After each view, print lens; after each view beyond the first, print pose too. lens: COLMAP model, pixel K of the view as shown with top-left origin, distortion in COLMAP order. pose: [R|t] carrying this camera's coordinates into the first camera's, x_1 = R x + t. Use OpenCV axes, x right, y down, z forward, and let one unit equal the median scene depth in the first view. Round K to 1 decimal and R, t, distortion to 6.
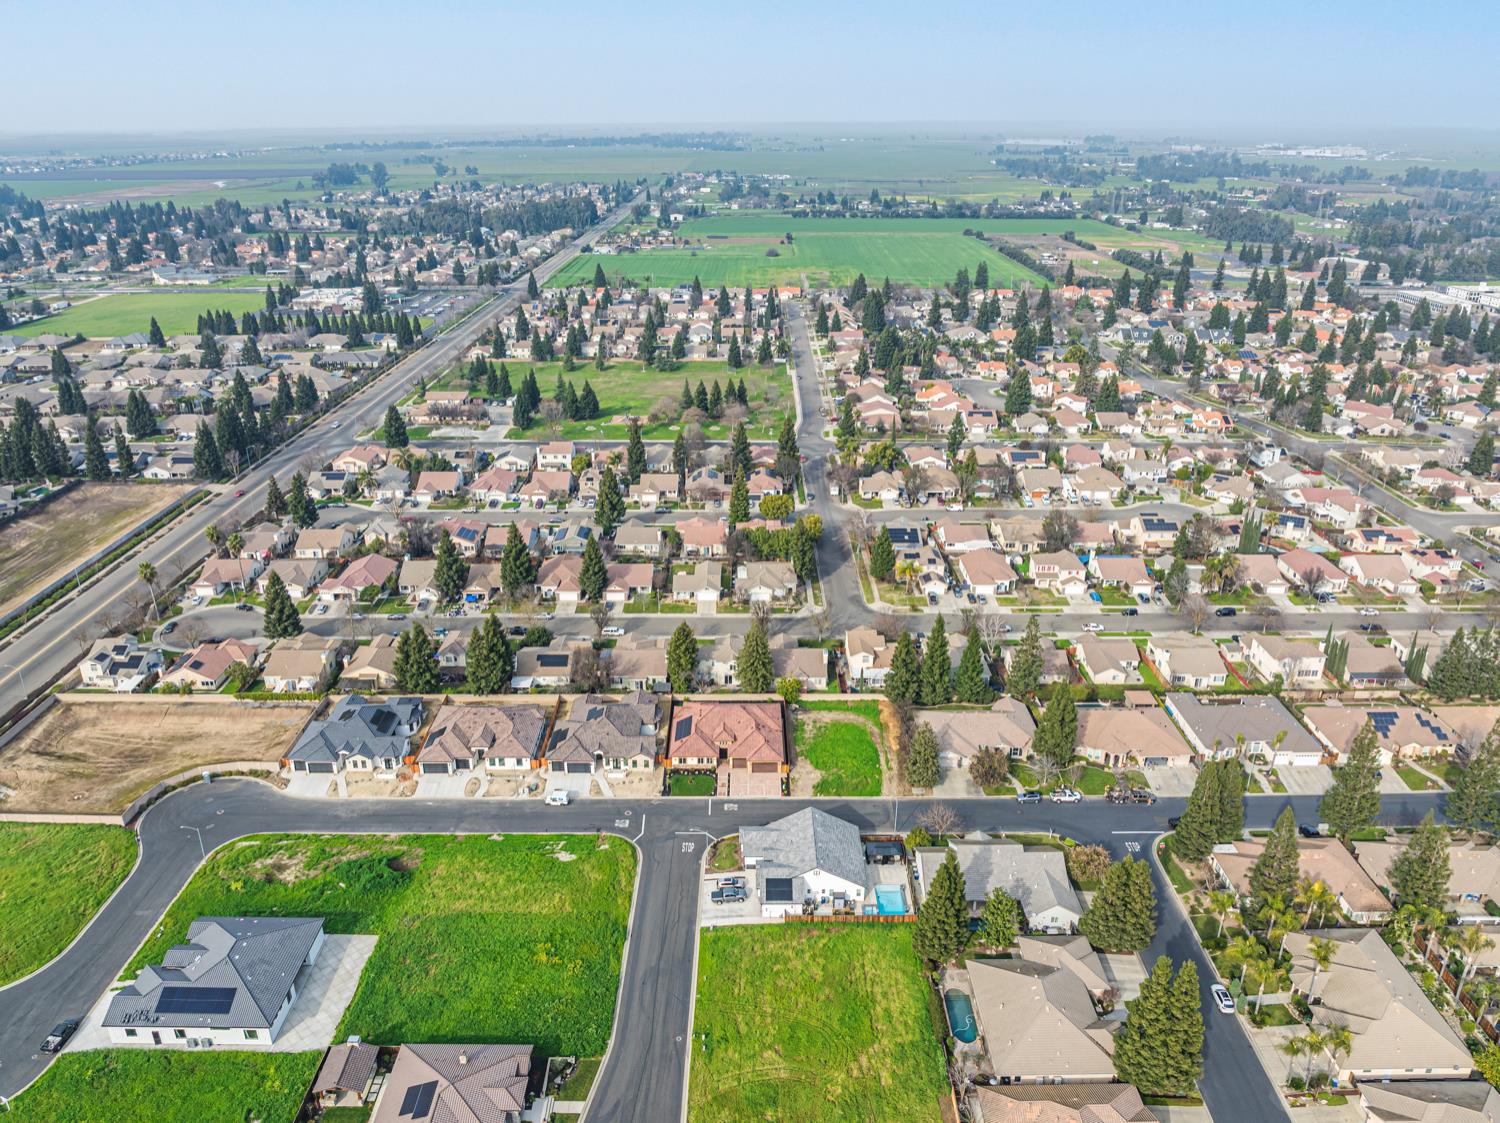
lens RADIAL K [[1048.8, 0, 750.0], [0, 1048.8, 561.5], [0, 0, 1]] dist [-0.032917, -0.000407]
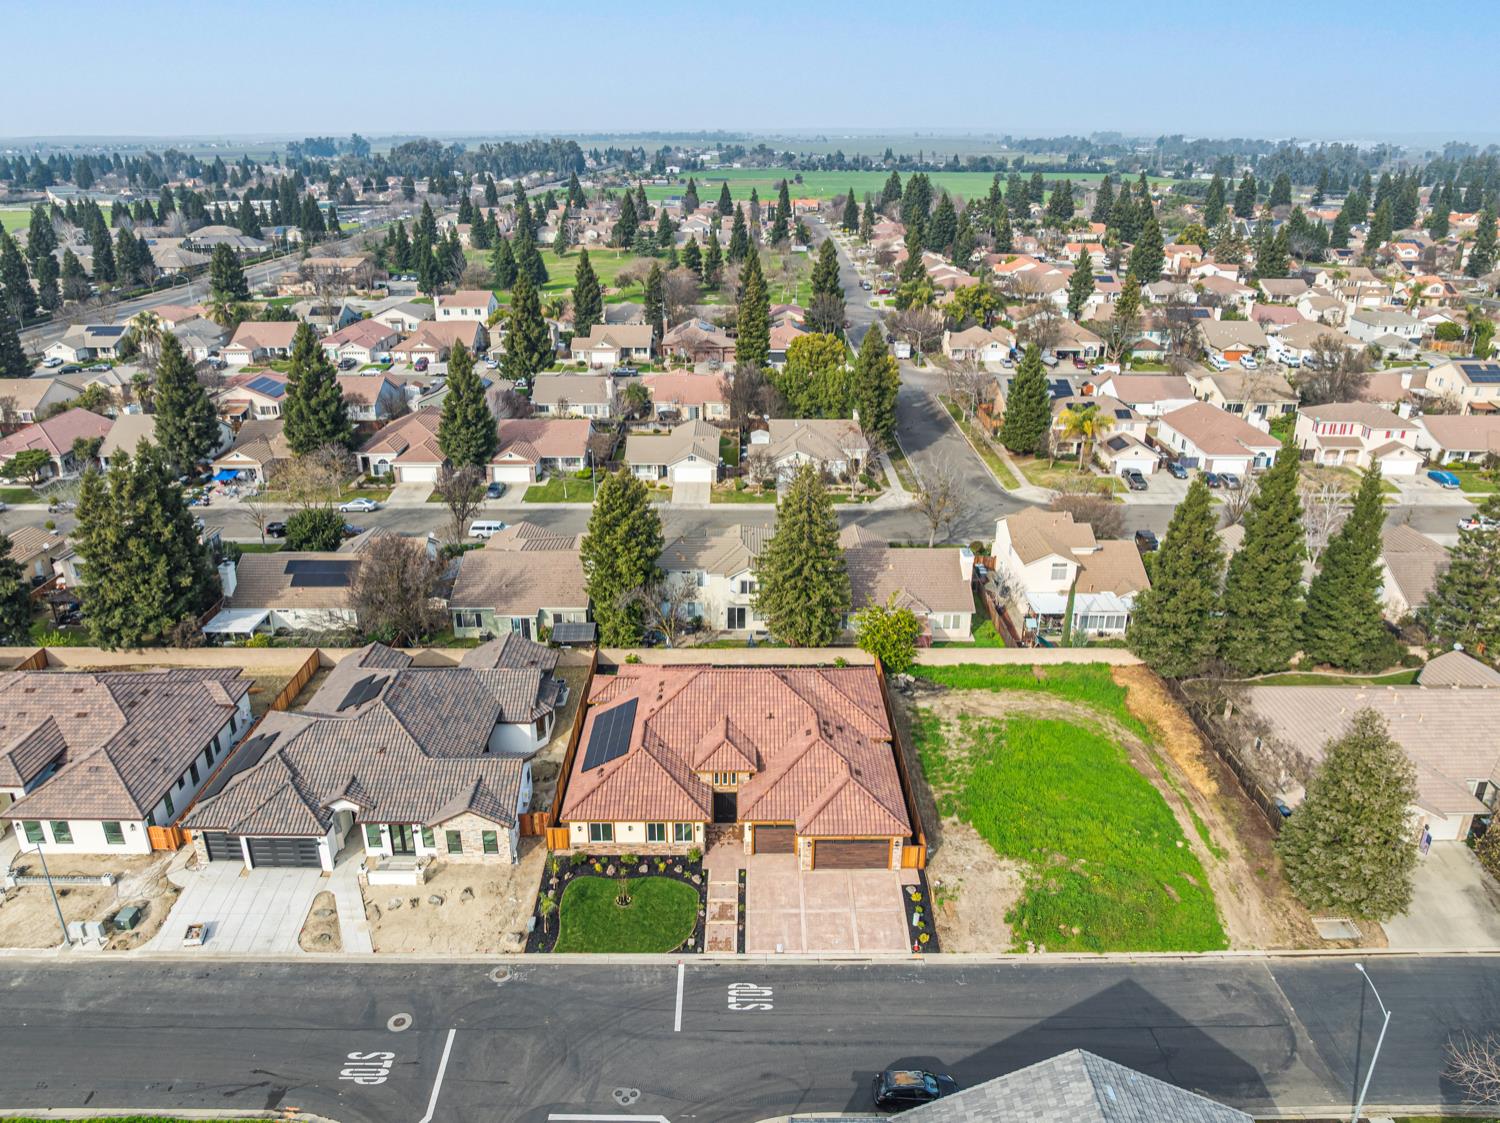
lens RADIAL K [[1047.1, 0, 748.3], [0, 1047.1, 545.6], [0, 0, 1]] dist [-0.039072, -0.003538]
pose [[0.999998, 0.000269, -0.002072, -0.015398], [-0.000316, 0.999747, -0.022511, 0.095220], [0.002066, 0.022511, 0.999744, 0.593639]]
